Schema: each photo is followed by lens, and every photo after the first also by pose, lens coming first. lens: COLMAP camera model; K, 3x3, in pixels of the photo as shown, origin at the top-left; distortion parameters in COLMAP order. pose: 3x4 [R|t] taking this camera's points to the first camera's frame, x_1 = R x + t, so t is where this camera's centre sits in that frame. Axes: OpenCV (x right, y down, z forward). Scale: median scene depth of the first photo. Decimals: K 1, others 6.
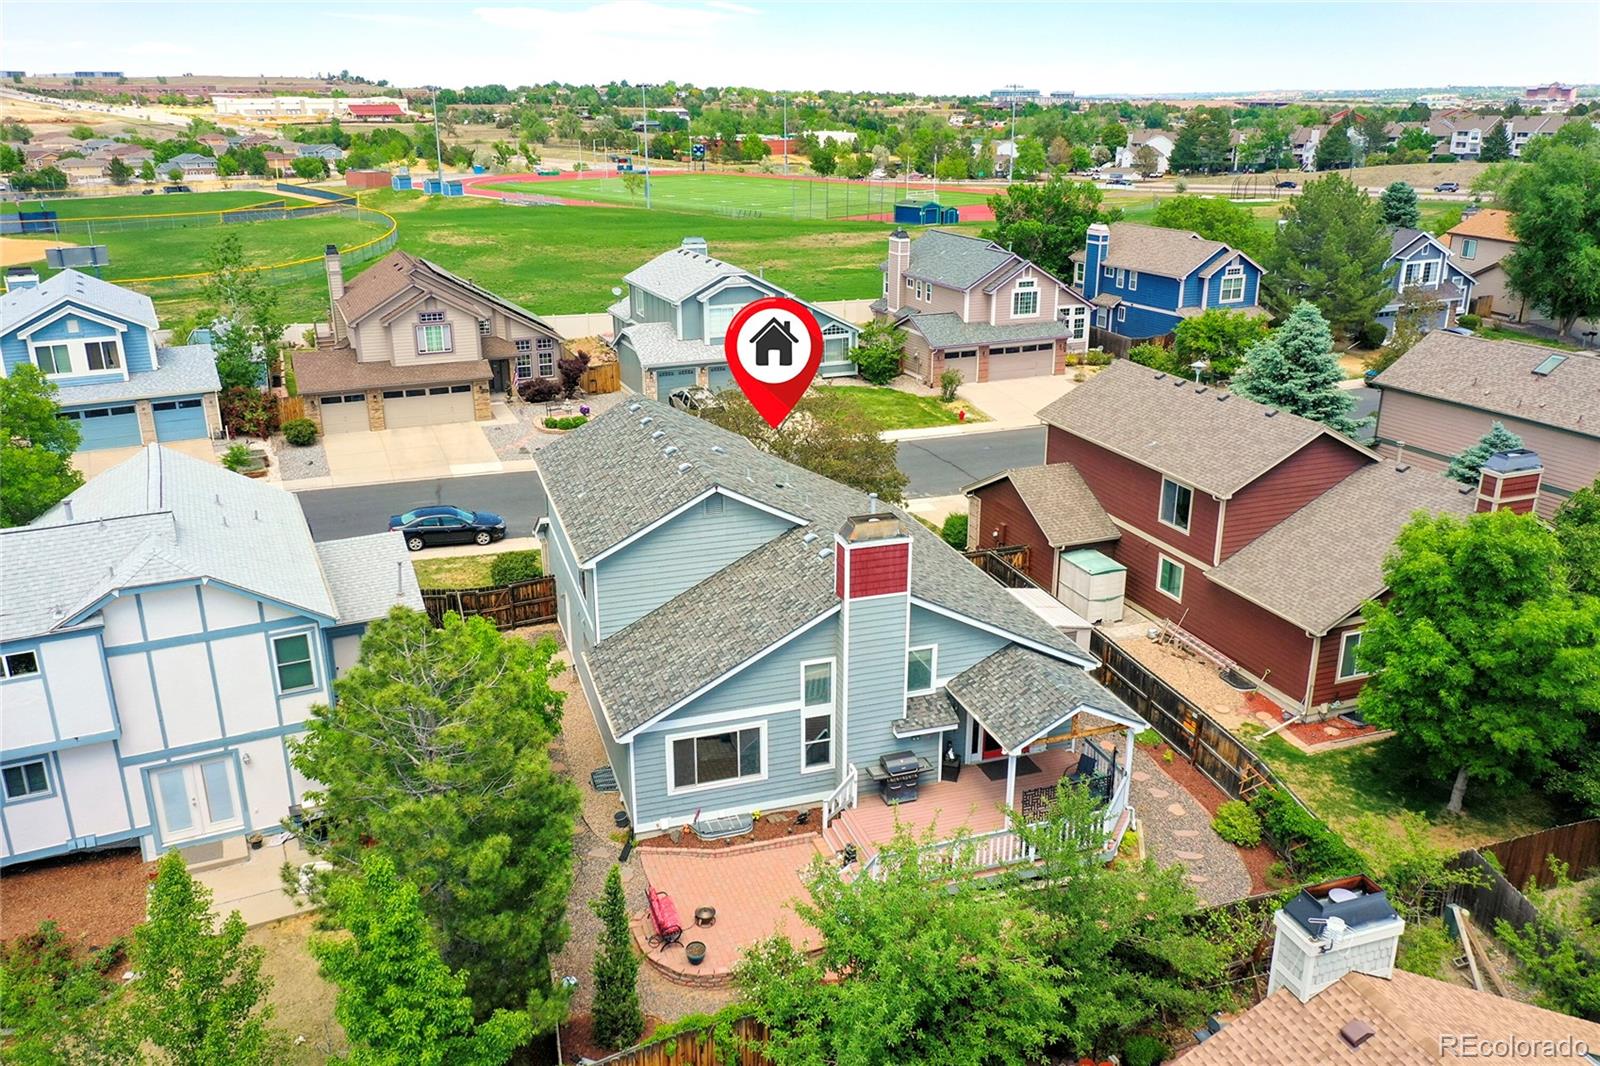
lens RADIAL K [[1245.1, 0, 800.0], [0, 1245.1, 533.0], [0, 0, 1]] dist [-0.010745, 0.002386]
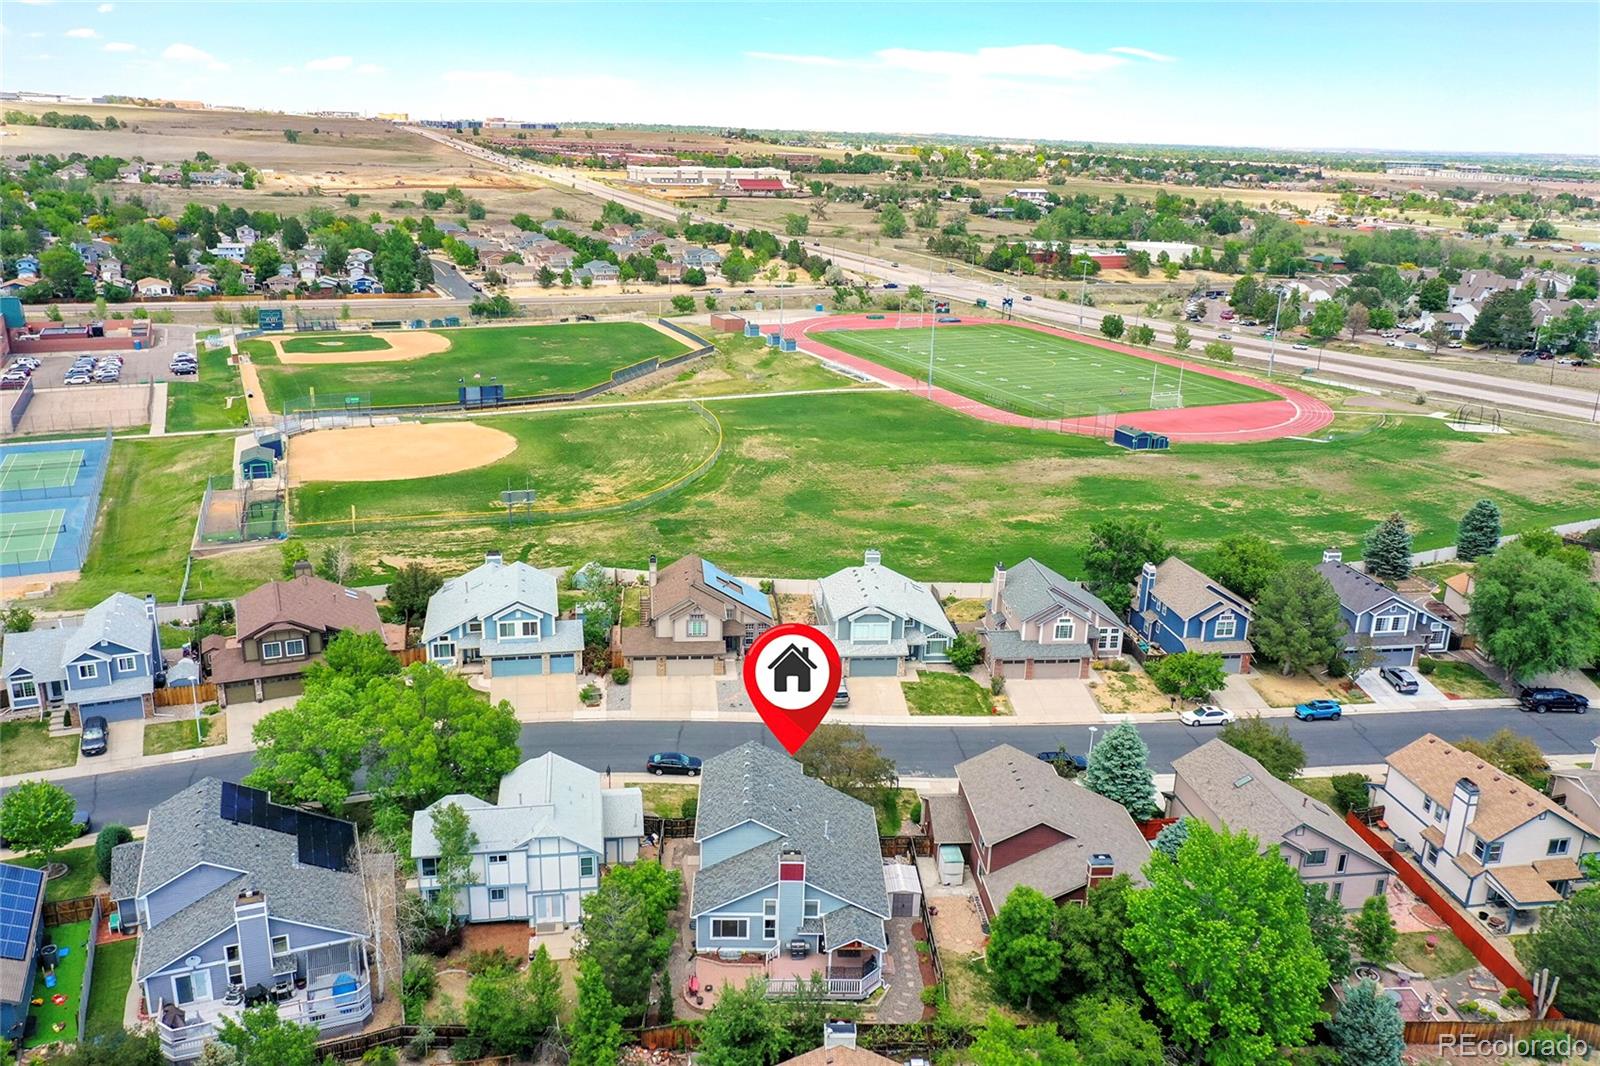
lens RADIAL K [[1245.1, 0, 800.0], [0, 1245.1, 533.0], [0, 0, 1]] dist [-0.010745, 0.002386]
pose [[0.957437, 0.116087, -0.264270, 0.339013], [-0.123725, 0.992239, -0.012383, -0.319778], [0.260781, 0.044553, 0.964369, -0.772958]]
